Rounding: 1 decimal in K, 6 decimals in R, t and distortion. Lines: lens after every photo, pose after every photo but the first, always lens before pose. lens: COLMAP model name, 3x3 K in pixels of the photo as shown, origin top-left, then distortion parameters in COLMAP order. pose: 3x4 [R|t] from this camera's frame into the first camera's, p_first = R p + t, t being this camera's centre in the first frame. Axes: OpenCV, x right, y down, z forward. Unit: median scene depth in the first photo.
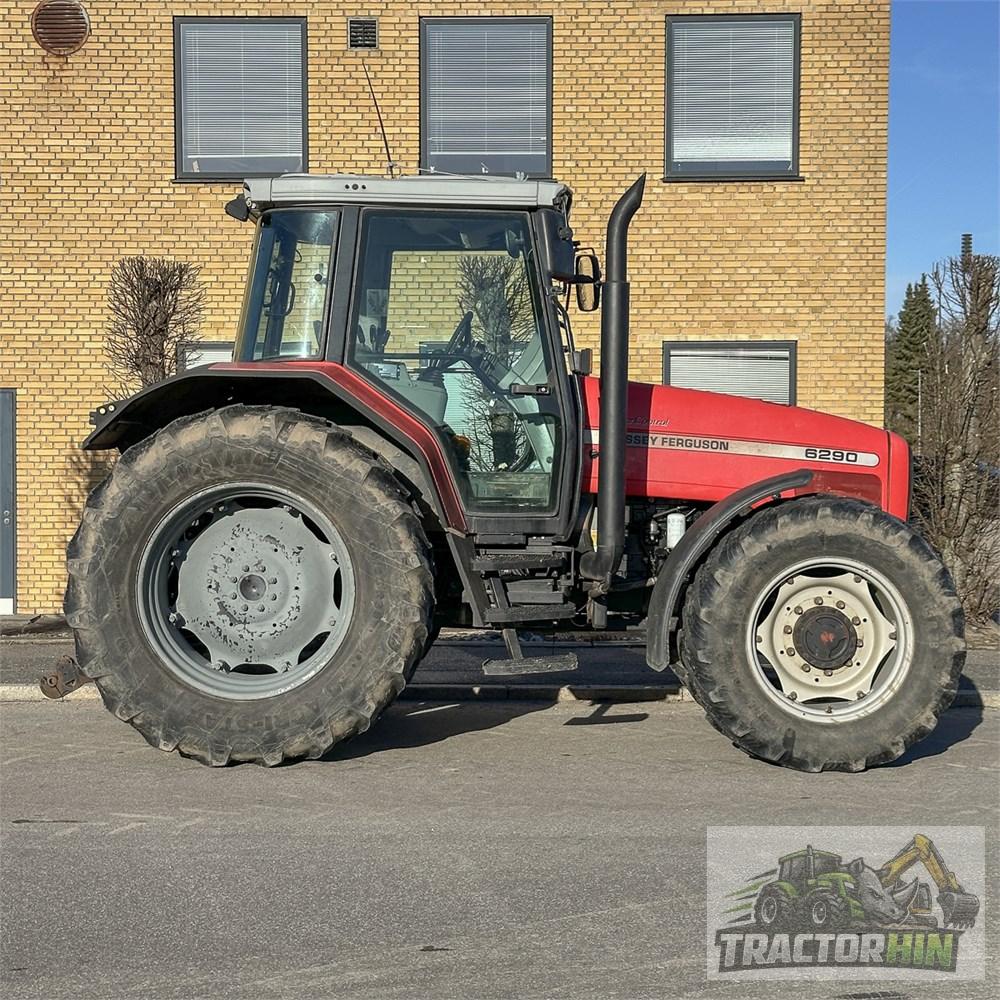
lens RADIAL K [[1857.9, 0, 469.6], [0, 1857.9, 492.1], [0, 0, 1]] dist [0.144599, 0.000000]
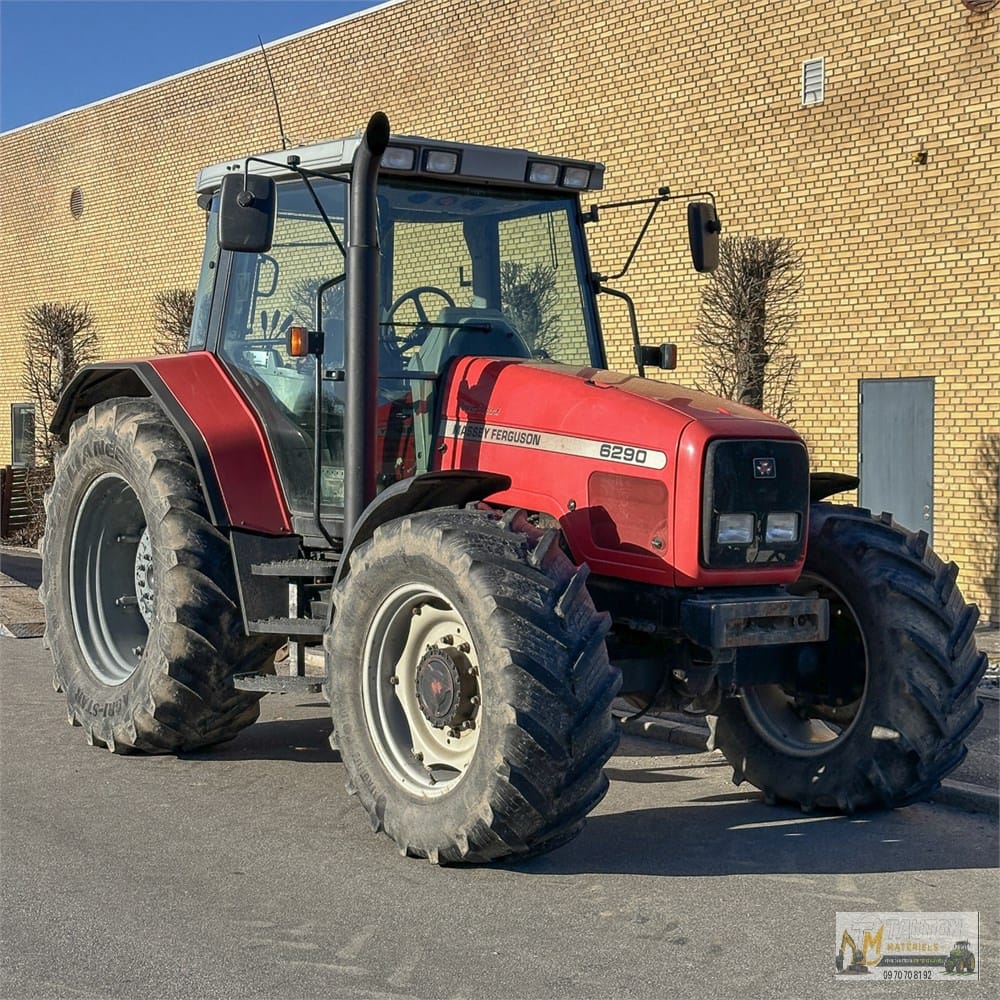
lens RADIAL K [[1857.9, 0, 501.1], [0, 1857.9, 489.1], [0, 0, 1]] dist [0.144599, 0.000000]
pose [[0.591239, 0.026157, -0.806072, 0.393887], [-0.023218, 0.999612, 0.015407, -0.008096], [0.806162, 0.009606, 0.591617, 0.267792]]
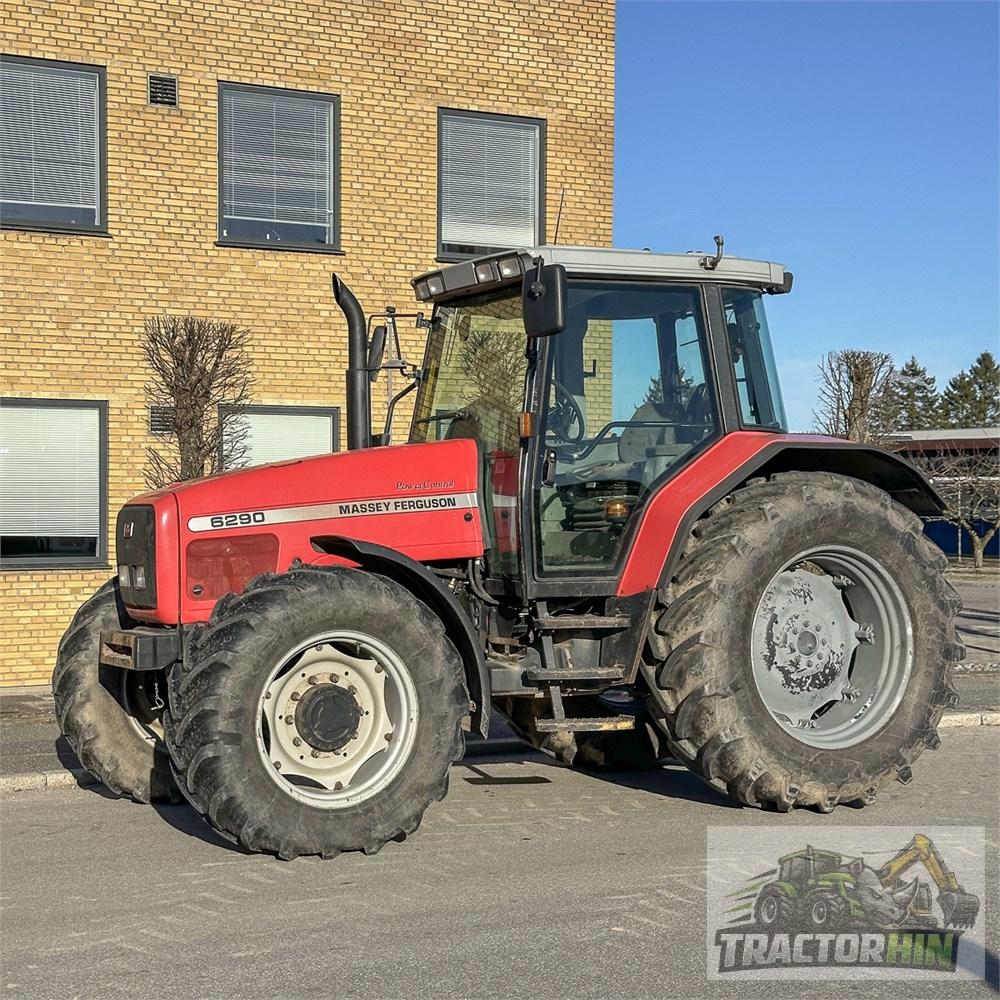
lens RADIAL K [[1857.9, 0, 499.6], [0, 1857.9, 508.9], [0, 0, 1]] dist [0.144599, 0.000000]
pose [[0.874087, -0.000300, 0.485768, -0.382434], [0.009044, 0.999837, -0.015656, -0.007293], [-0.485684, 0.018078, 0.873947, 0.052980]]
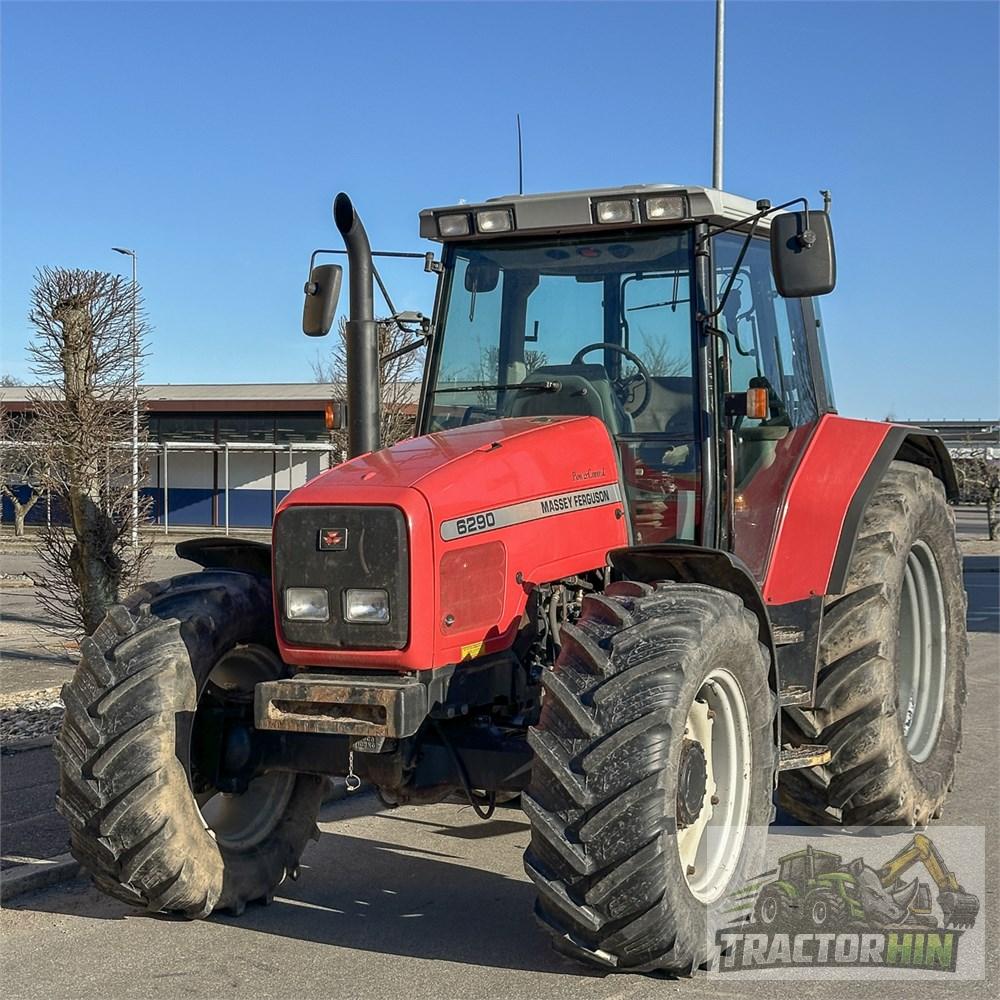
lens RADIAL K [[1857.9, 0, 494.0], [0, 1857.9, 501.7], [0, 0, 1]] dist [0.144599, 0.000000]
pose [[0.439672, -0.013844, 0.898052, -0.521207], [0.013759, 0.999868, 0.008678, -0.019480], [-0.898053, 0.008540, 0.439804, 0.339526]]
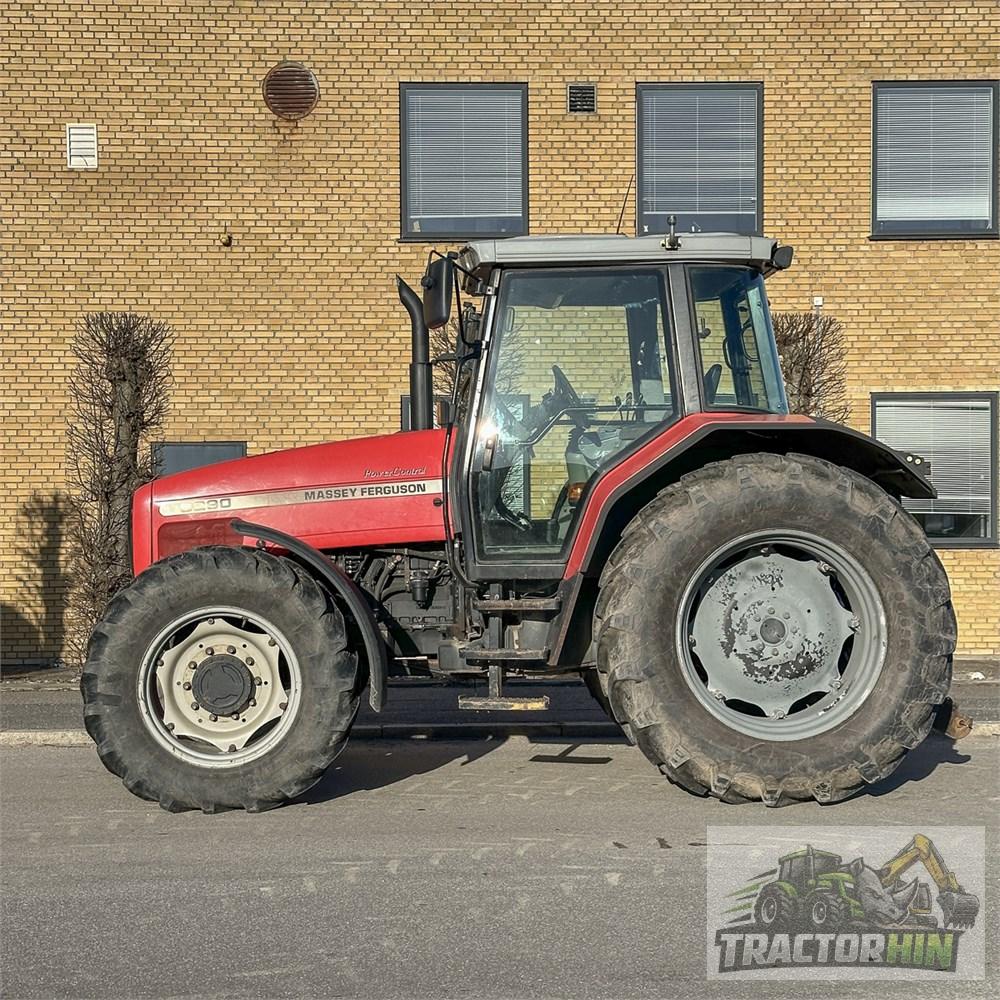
lens RADIAL K [[1857.9, 0, 509.2], [0, 1857.9, 501.2], [0, 0, 1]] dist [0.144599, 0.000000]
pose [[0.998358, -0.006784, 0.056879, -0.157429], [0.007759, 0.999826, -0.016950, -0.004249], [-0.056754, 0.017363, 0.998237, -0.029030]]
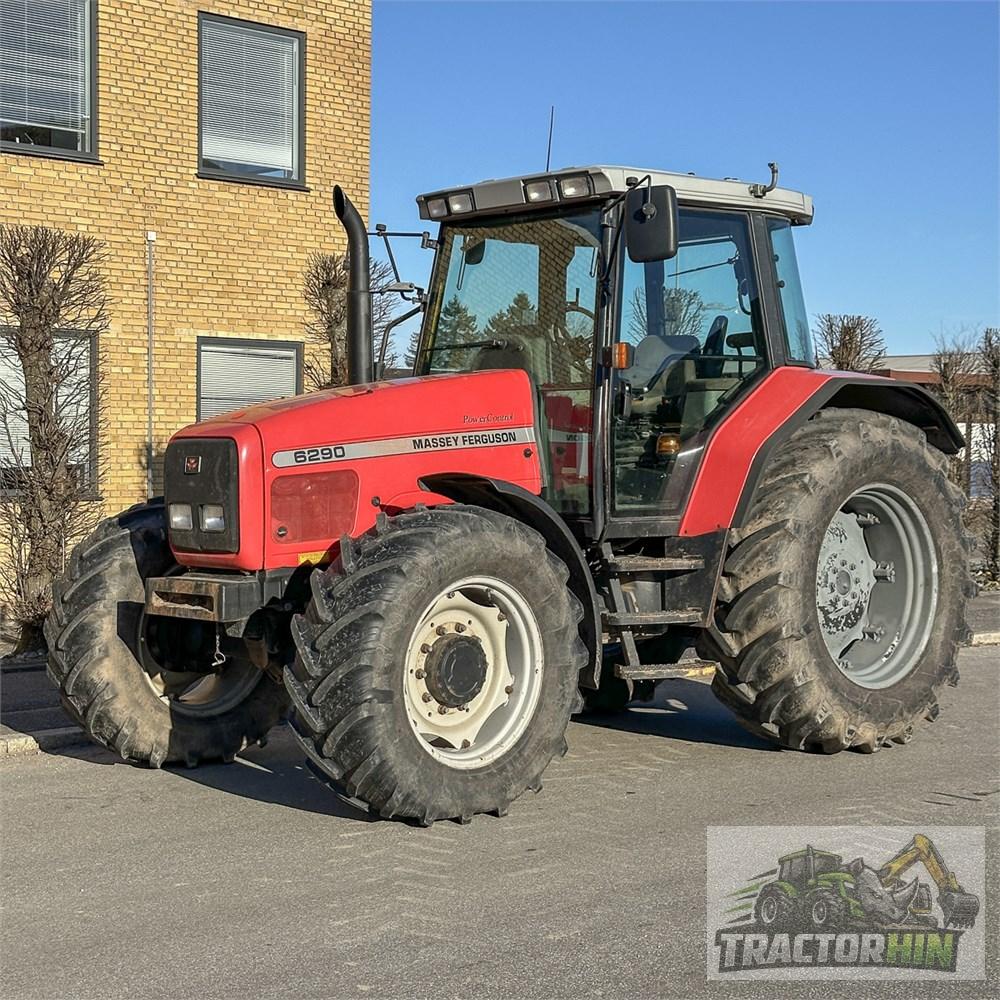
lens RADIAL K [[1857.9, 0, 504.6], [0, 1857.9, 493.7], [0, 0, 1]] dist [0.144599, 0.000000]
pose [[0.720811, -0.013309, 0.693004, -0.475961], [0.005094, 0.999890, 0.013904, -0.009264], [-0.693113, -0.006492, 0.720800, 0.159665]]
